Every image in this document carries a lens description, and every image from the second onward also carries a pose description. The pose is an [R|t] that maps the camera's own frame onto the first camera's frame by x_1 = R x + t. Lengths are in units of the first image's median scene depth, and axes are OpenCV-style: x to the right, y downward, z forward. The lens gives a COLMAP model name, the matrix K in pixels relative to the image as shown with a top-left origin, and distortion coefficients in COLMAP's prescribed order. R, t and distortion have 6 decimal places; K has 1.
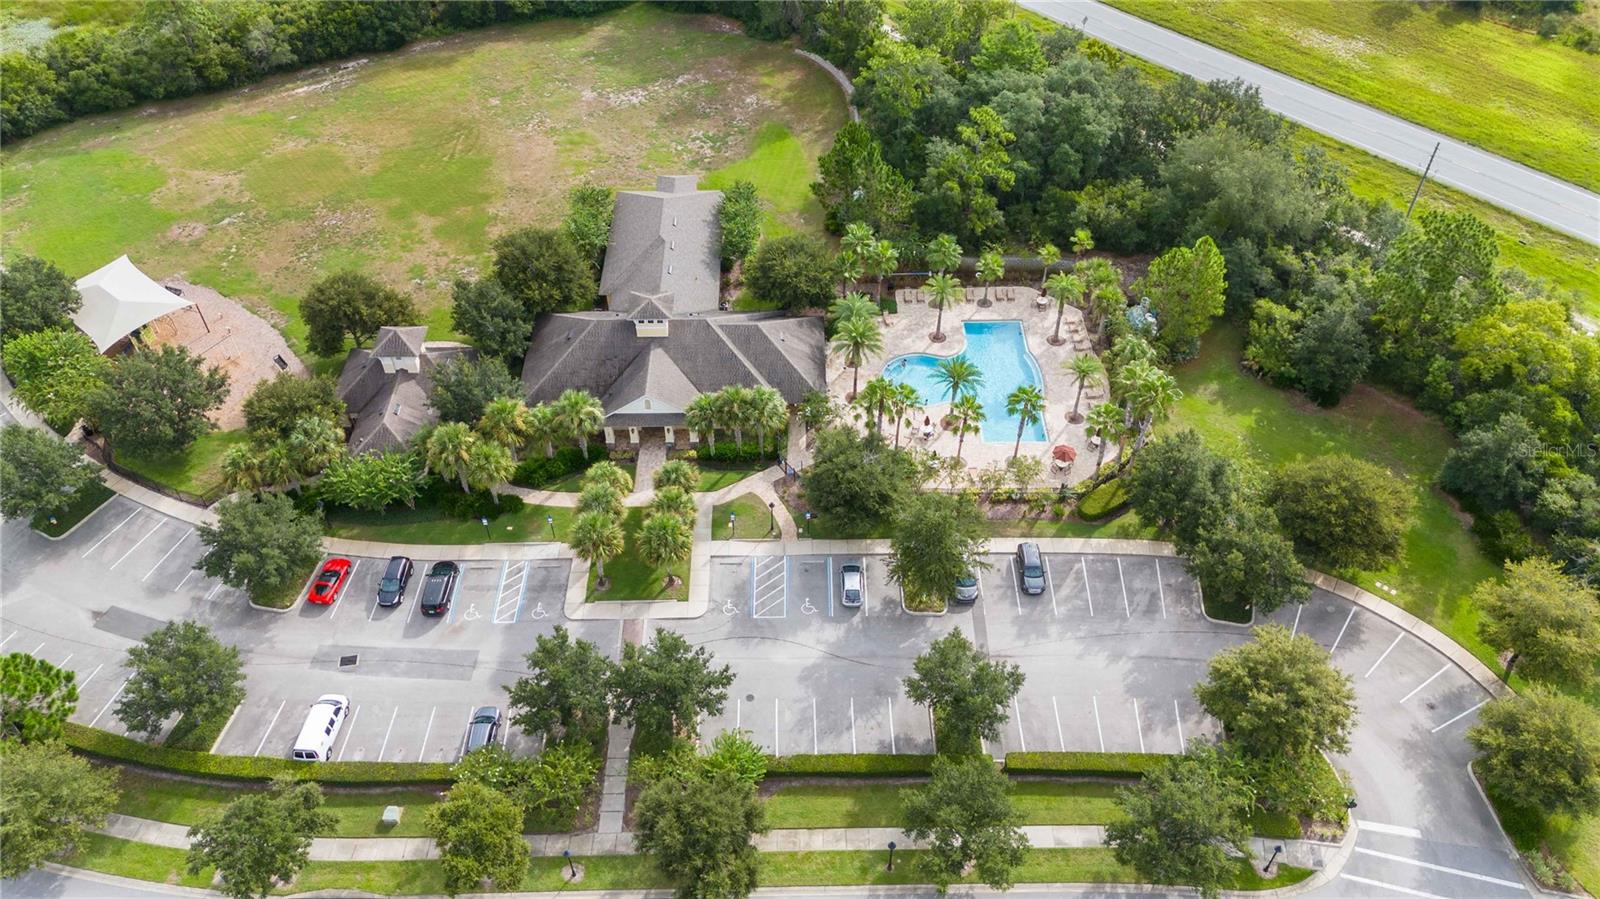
lens RADIAL K [[1168.8, 0, 800.0], [0, 1168.8, 449.5], [0, 0, 1]] dist [0.070619, -0.062526]
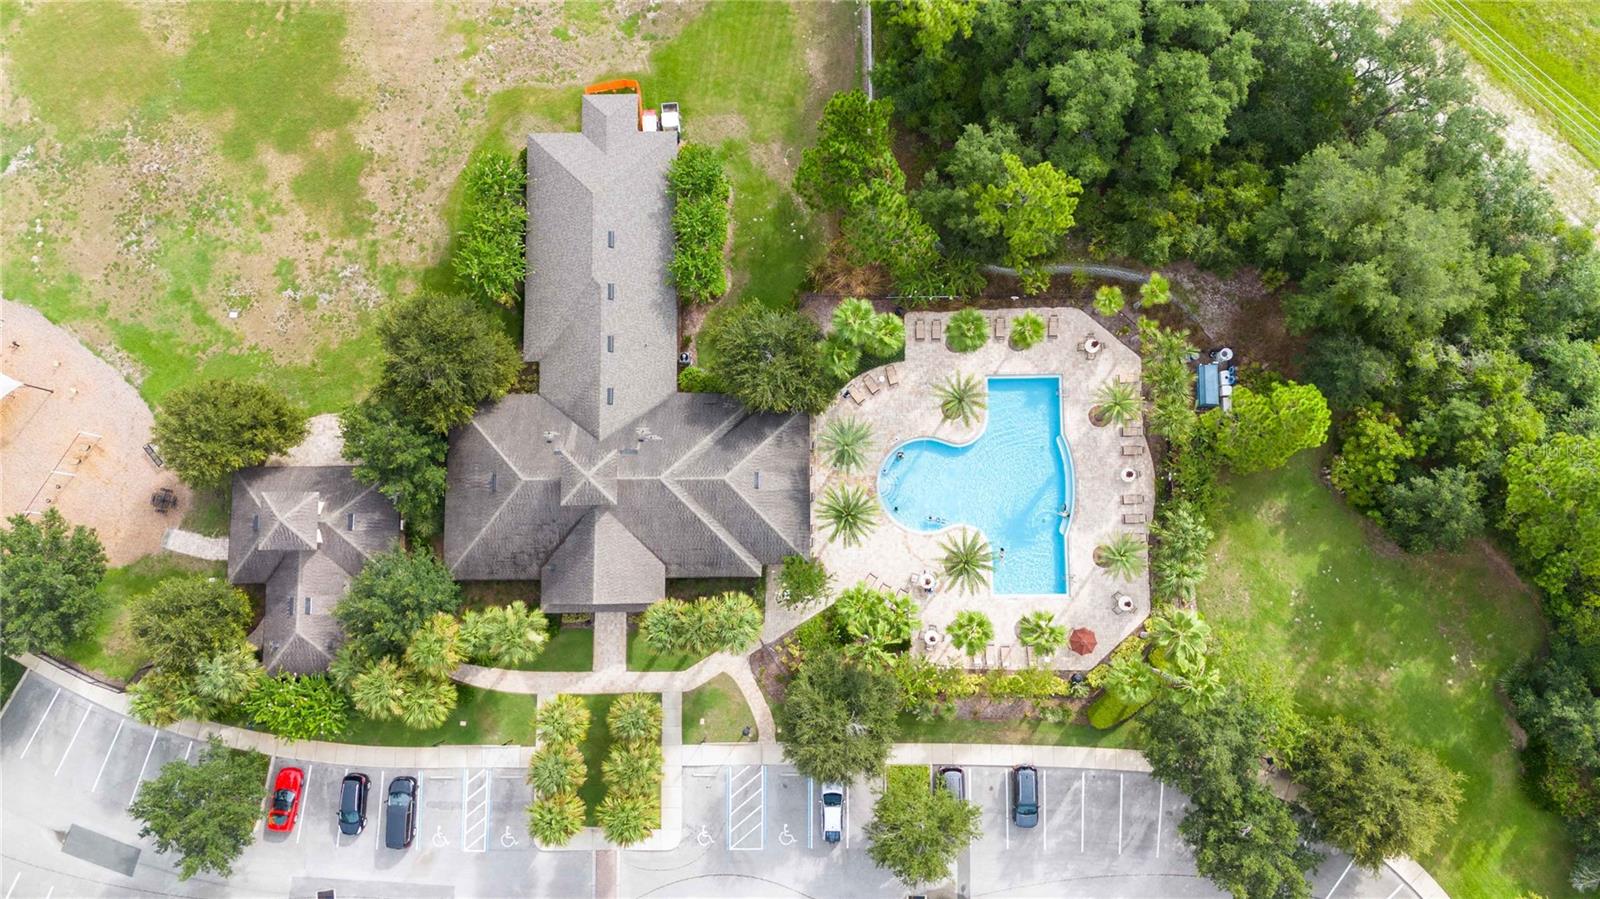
lens RADIAL K [[1168.8, 0, 800.0], [0, 1168.8, 449.5], [0, 0, 1]] dist [0.070619, -0.062526]
pose [[0.999724, 0.002607, -0.023339, 0.037710], [0.012258, 0.789750, 0.613306, -0.670503], [0.020030, -0.613423, 0.789501, 0.410394]]
